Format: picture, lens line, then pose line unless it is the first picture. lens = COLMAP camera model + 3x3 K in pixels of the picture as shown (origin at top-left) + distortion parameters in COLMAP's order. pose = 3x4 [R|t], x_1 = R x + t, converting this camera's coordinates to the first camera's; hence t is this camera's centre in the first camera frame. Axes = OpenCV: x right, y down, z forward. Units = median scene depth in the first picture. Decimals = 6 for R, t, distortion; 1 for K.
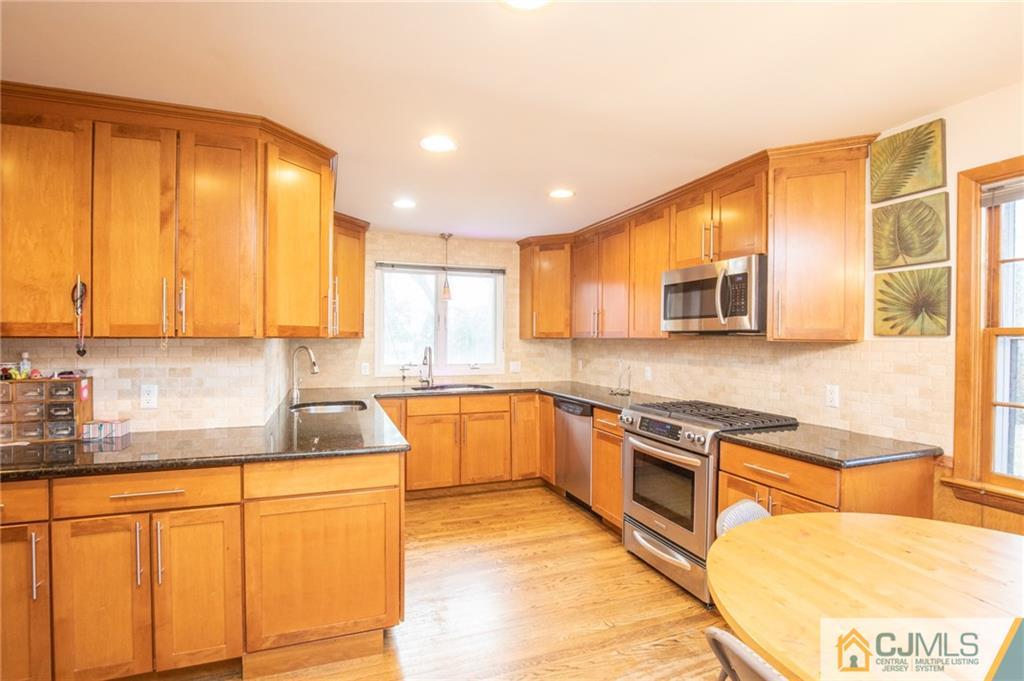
lens RADIAL K [[478.8, 0, 506.8], [0, 478.8, 339.8], [0, 0, 1]] dist [-0.028839, 0.000394]
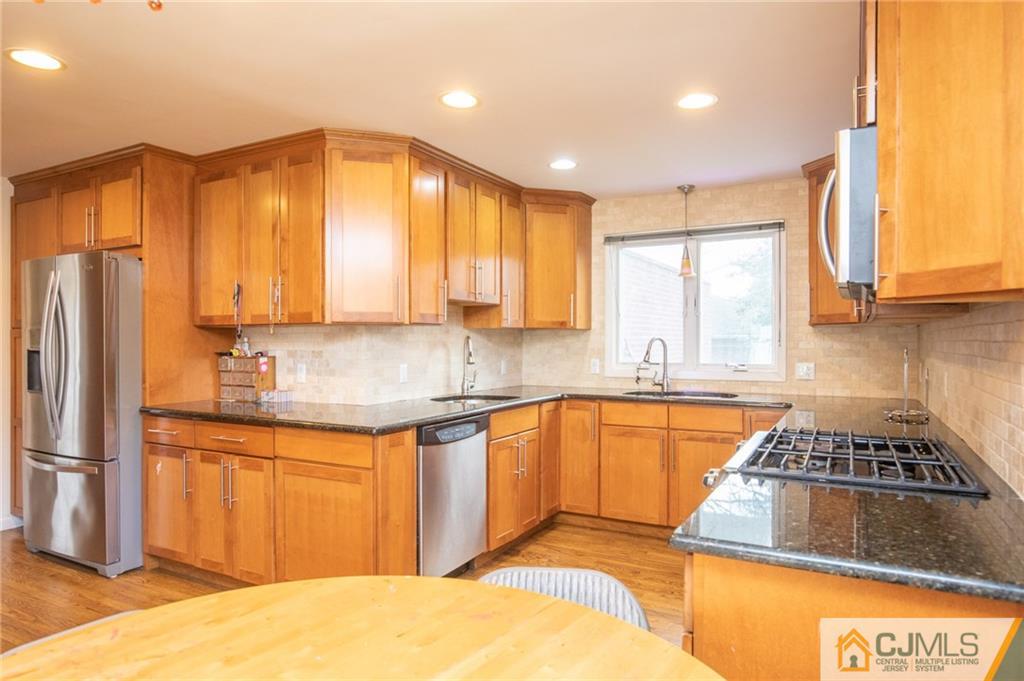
lens RADIAL K [[623.6, 0, 512.0], [0, 623.6, 340.5], [0, 0, 1]] dist [-0.002837, -0.000553]
pose [[0.653035, -0.006138, -0.757303, 0.727012], [0.001096, 0.999974, -0.007160, 0.039281], [0.757327, 0.003846, 0.653024, 0.295324]]
